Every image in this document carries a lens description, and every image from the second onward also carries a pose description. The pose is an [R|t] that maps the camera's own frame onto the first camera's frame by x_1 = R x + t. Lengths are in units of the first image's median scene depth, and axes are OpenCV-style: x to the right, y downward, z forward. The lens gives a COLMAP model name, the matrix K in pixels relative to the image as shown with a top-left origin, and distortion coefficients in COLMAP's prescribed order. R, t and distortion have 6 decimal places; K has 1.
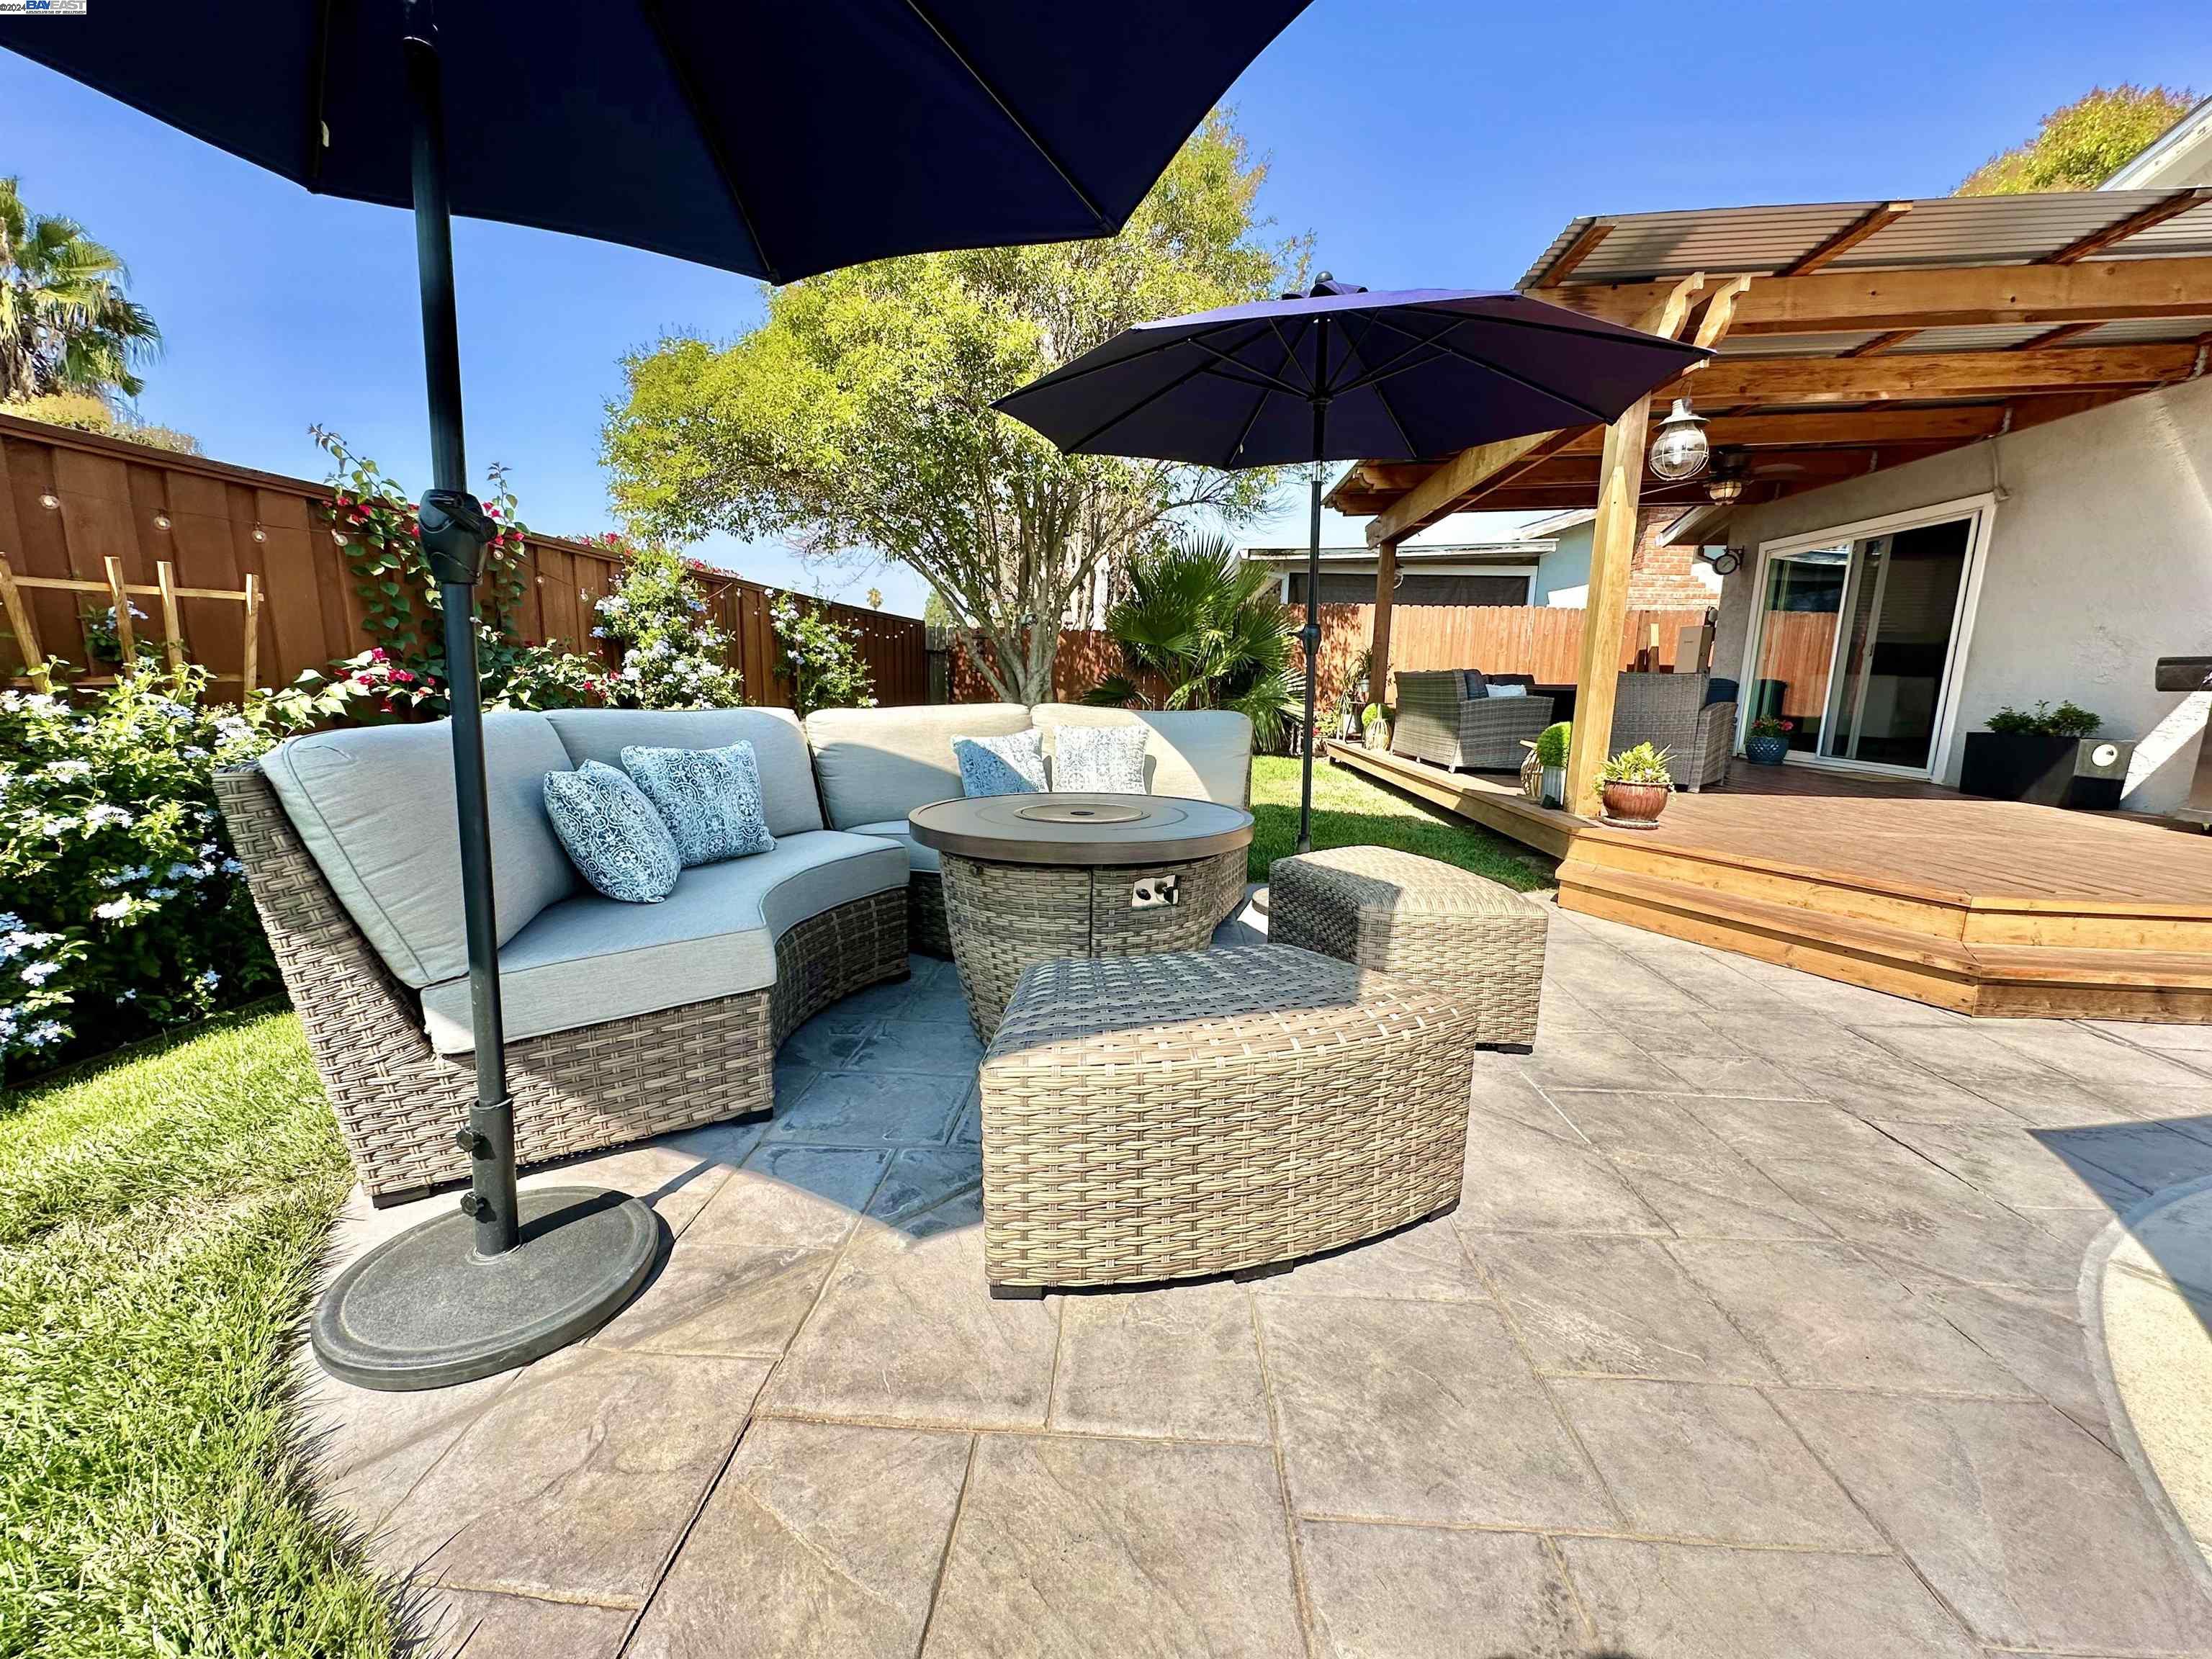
lens RADIAL K [[879.5, 0, 1106.0], [0, 879.5, 829.5], [0, 0, 1]] dist [0.001805, 0.000138]
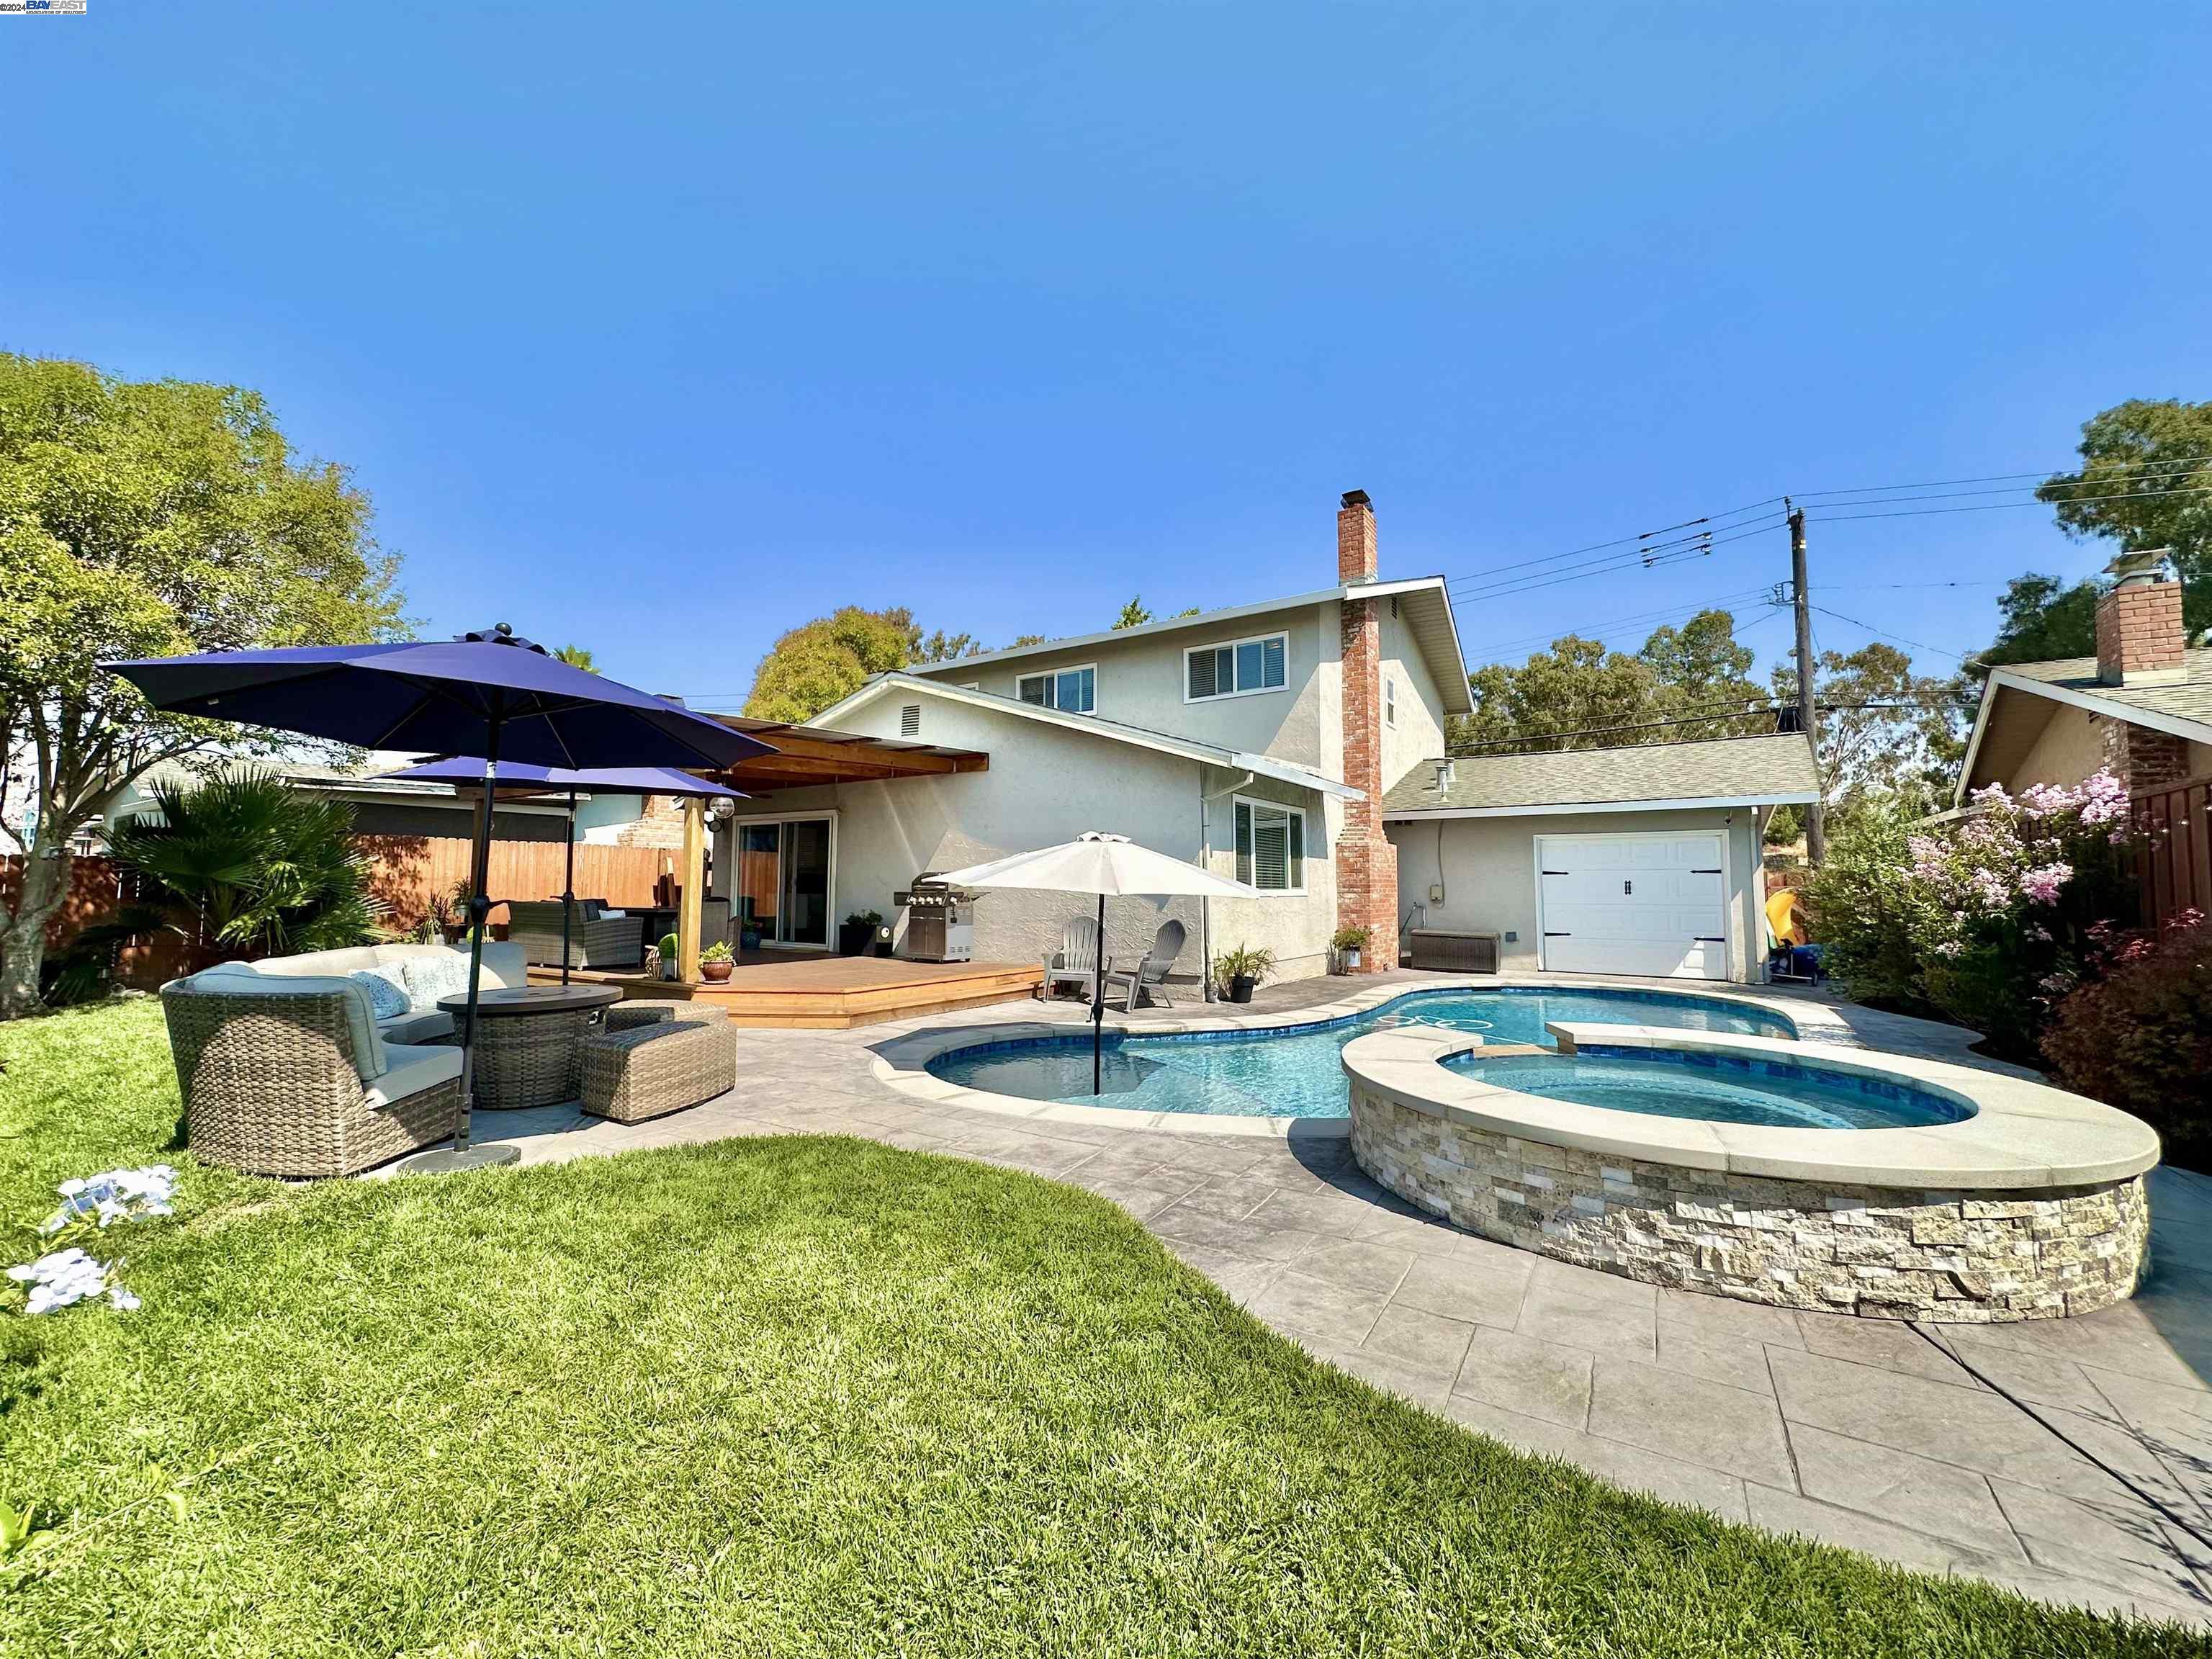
lens RADIAL K [[884.3, 0, 1106.0], [0, 884.3, 829.5], [0, 0, 1]] dist [-0.001018, 0.000147]
pose [[0.490055, 0.038057, 0.870861, -0.521185], [0.155726, 0.979153, -0.130420, 0.037292], [-0.857669, 0.199529, 0.473912, -0.553323]]
